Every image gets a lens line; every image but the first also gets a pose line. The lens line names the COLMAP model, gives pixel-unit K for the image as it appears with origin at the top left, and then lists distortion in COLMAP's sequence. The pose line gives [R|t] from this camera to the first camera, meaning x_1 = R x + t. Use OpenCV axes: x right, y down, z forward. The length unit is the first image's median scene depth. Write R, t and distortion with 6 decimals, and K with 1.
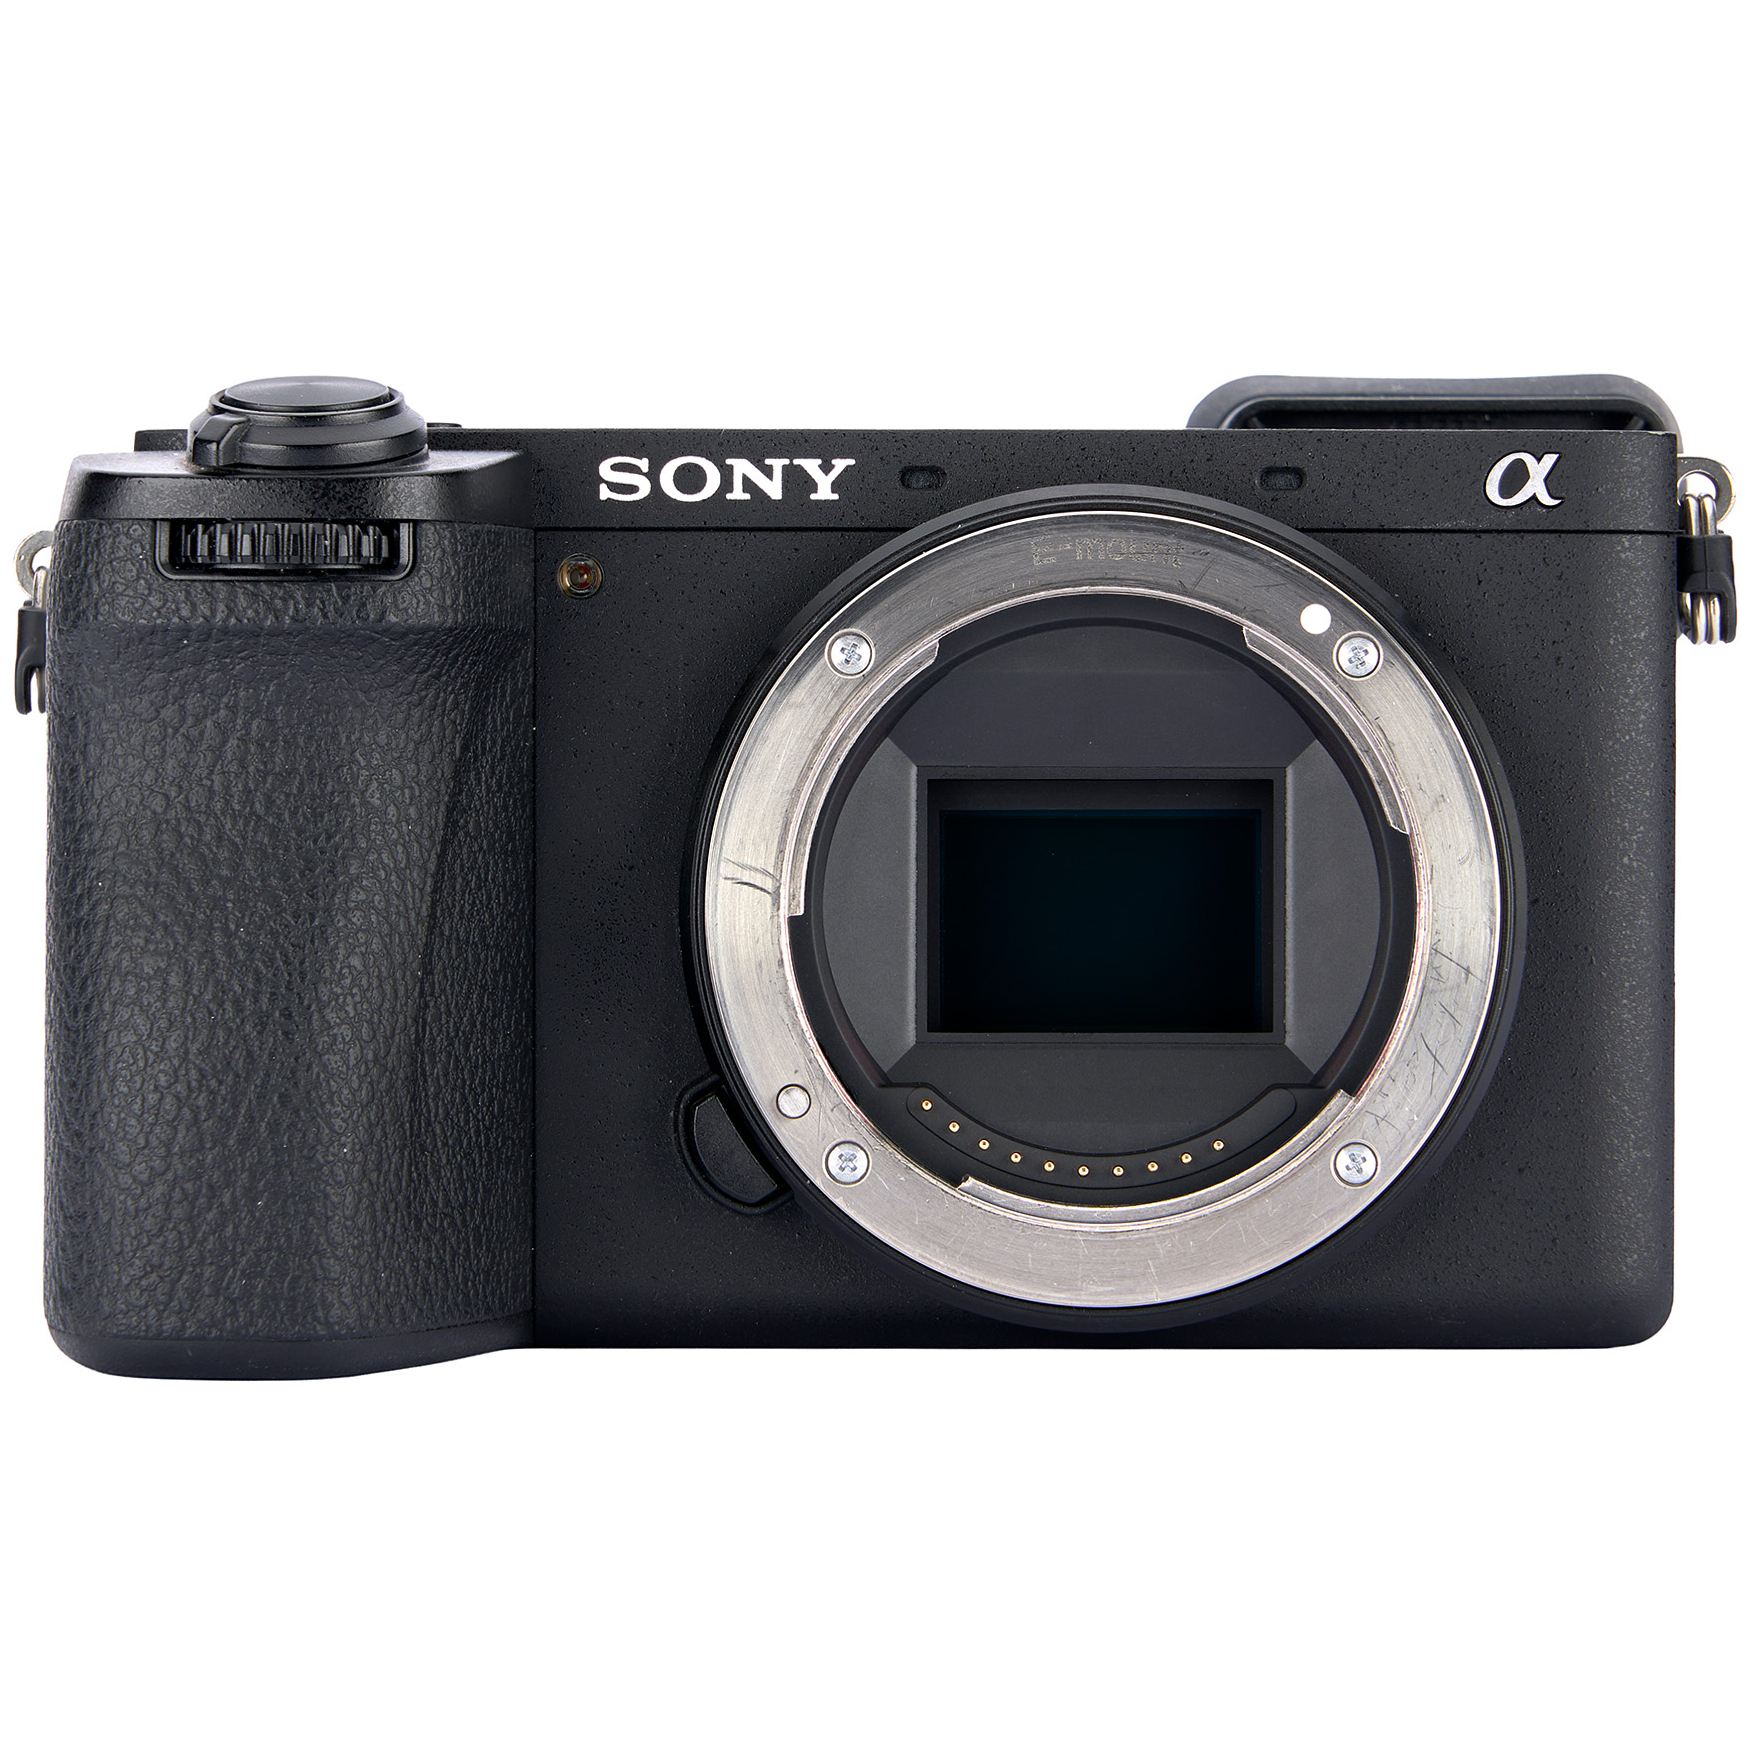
lens RADIAL K [[7227.8, 0, 882.0], [0, 7227.8, 882.0], [0, 0, 1]] dist [-0.084775, -4.115265]
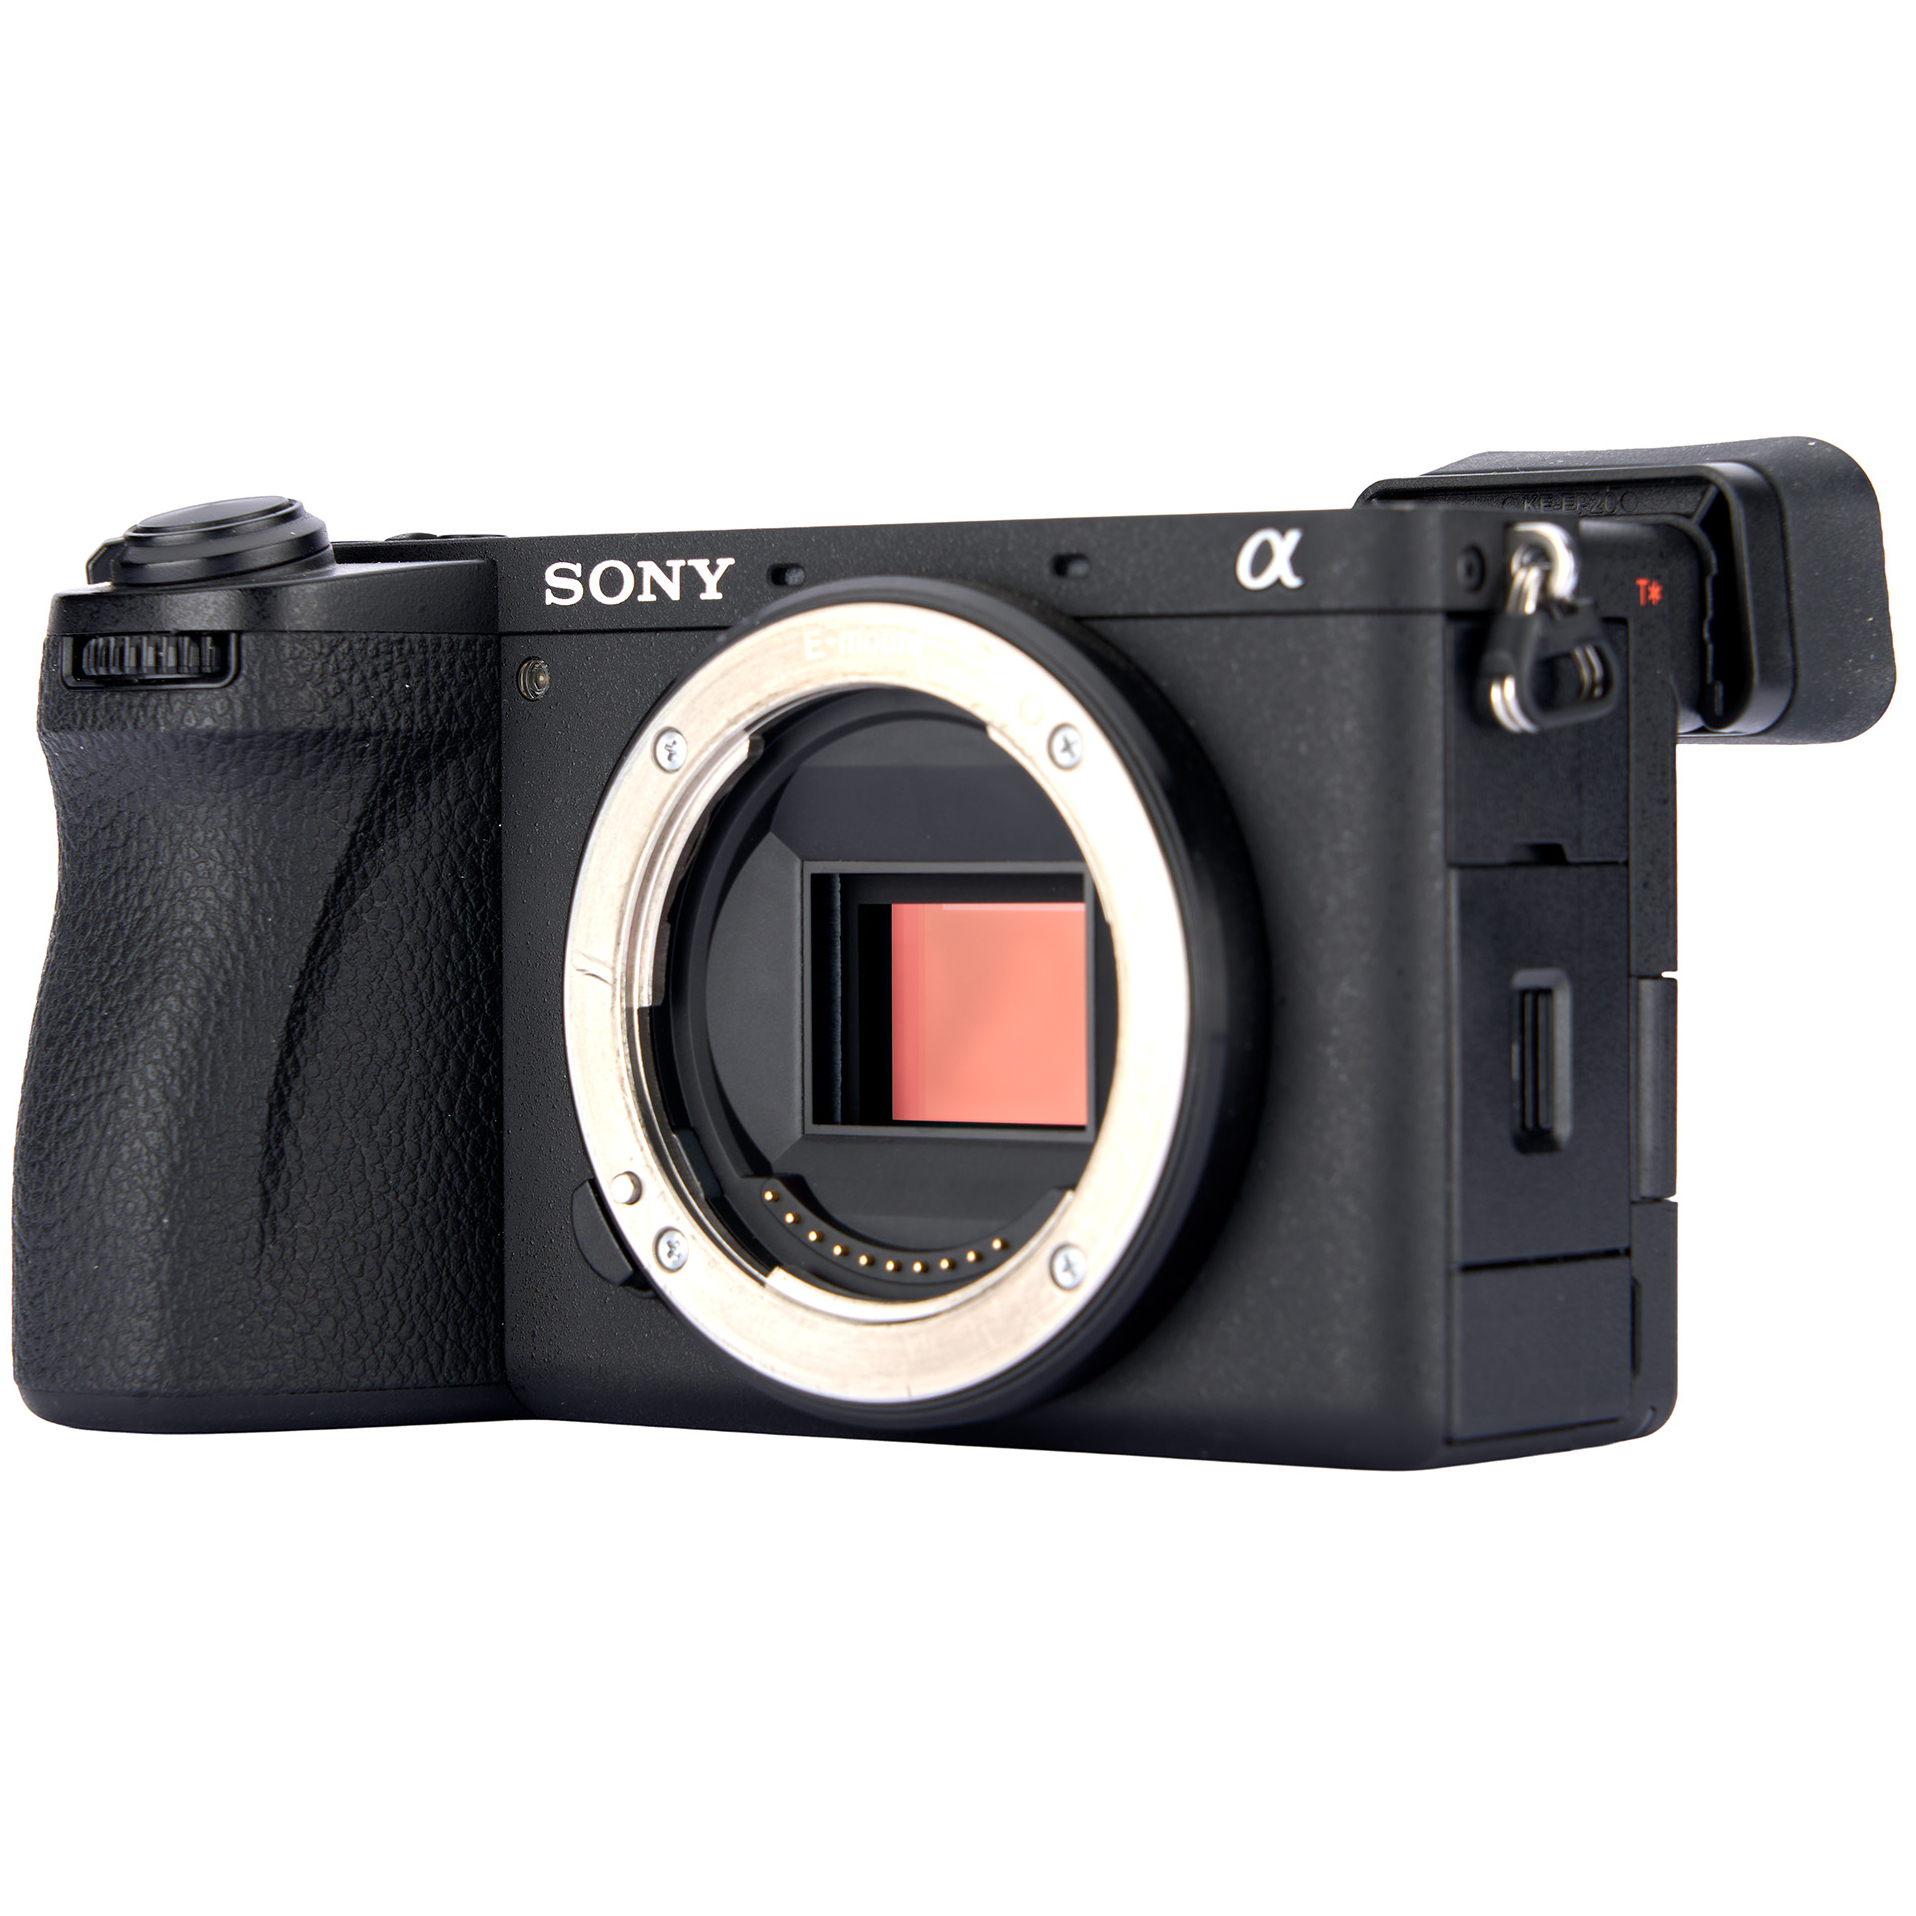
lens RADIAL K [[7077.4, 0, 958.0], [0, 7077.4, 958.0], [0, 0, 1]] dist [-0.108301, 0.459042]
pose [[0.792859, 0.005737, -0.609378, 0.629269], [-0.007421, 0.999972, -0.000242, -0.002301], [0.609360, 0.004714, 0.792880, 0.230550]]
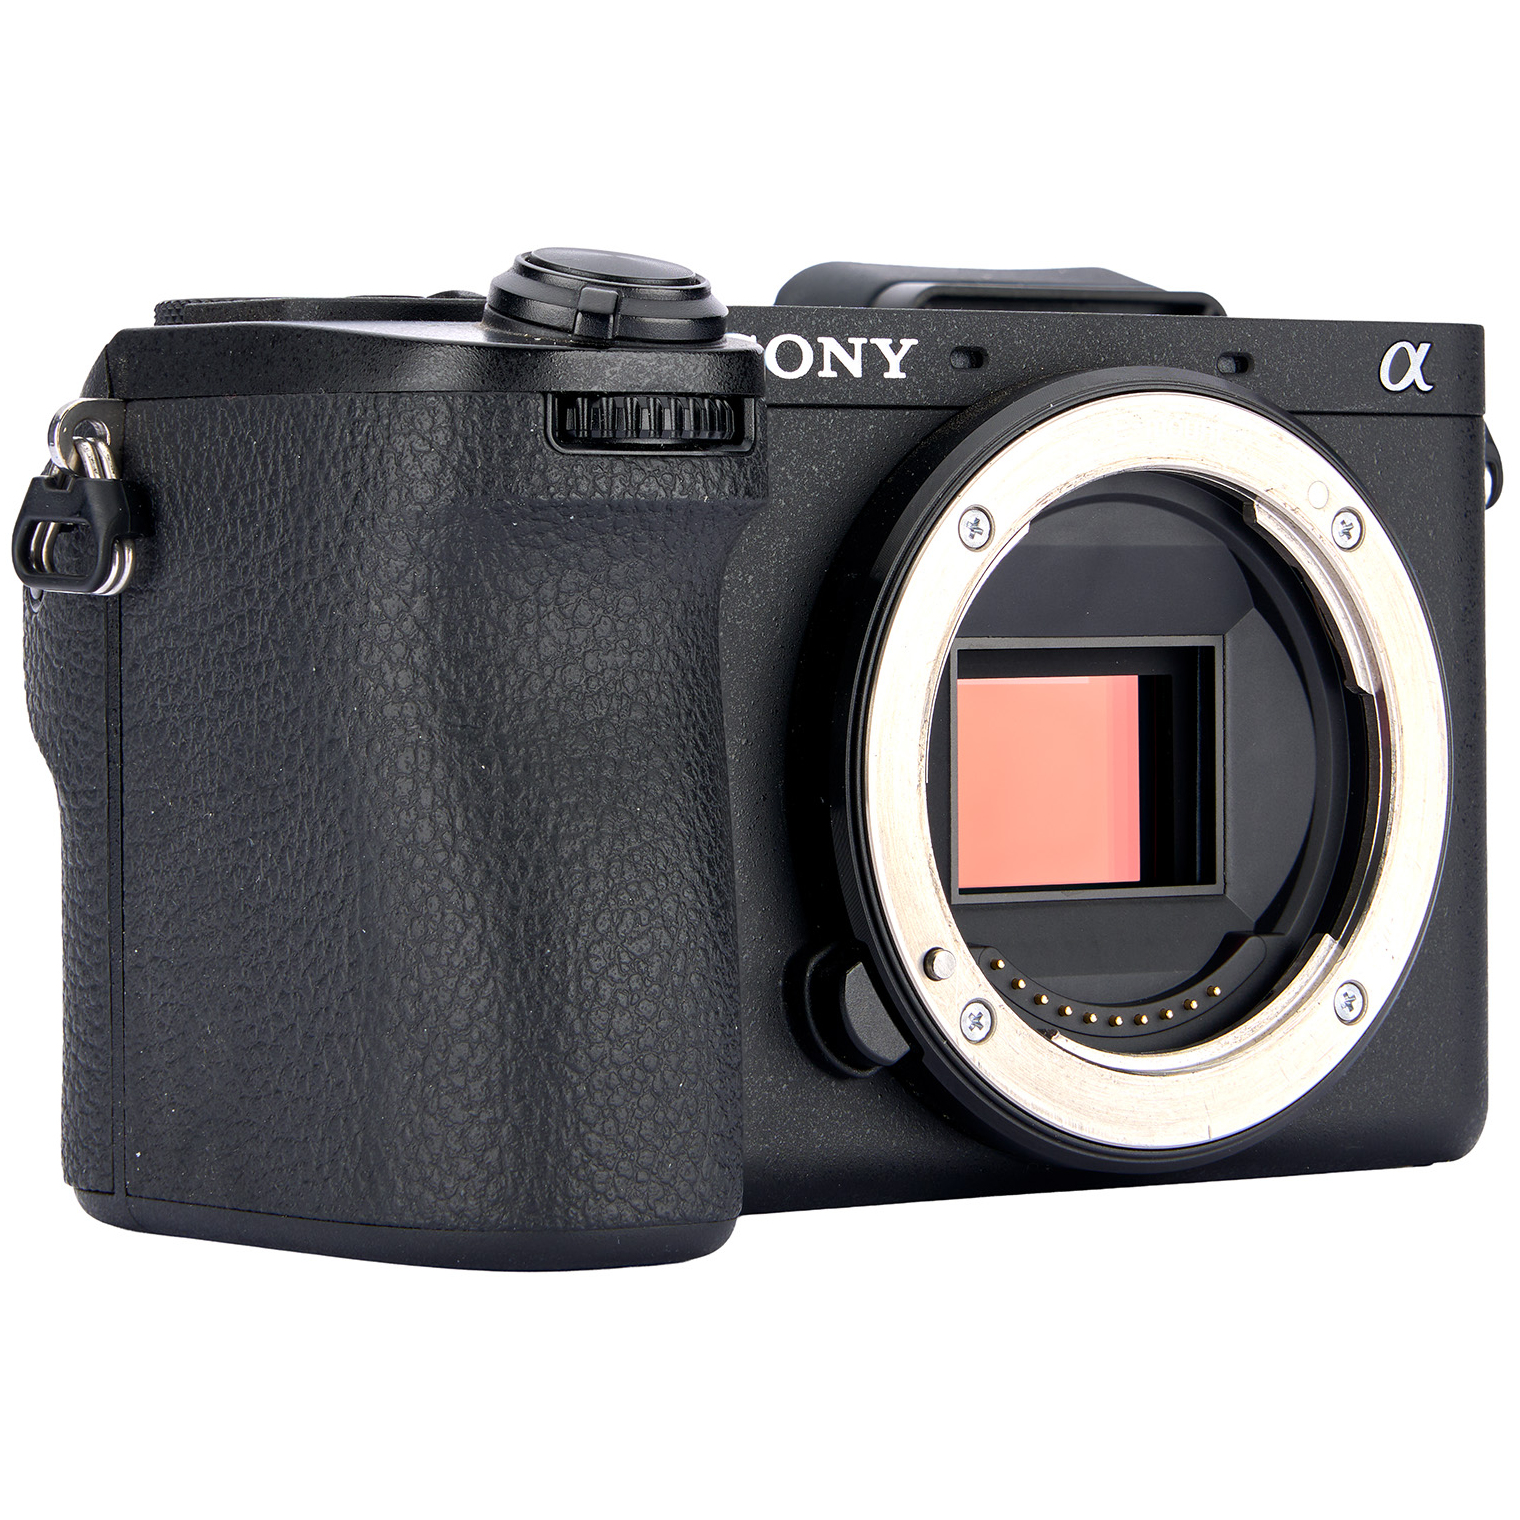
lens RADIAL K [[7193.2, 0, 760.0], [0, 7193.2, 760.0], [0, 0, 1]] dist [-0.152407, 1.983897]
pose [[0.799450, -0.021039, 0.600365, -0.638376], [0.019667, 0.999767, 0.008847, -0.008158], [-0.600411, 0.004735, 0.799677, 0.195866]]
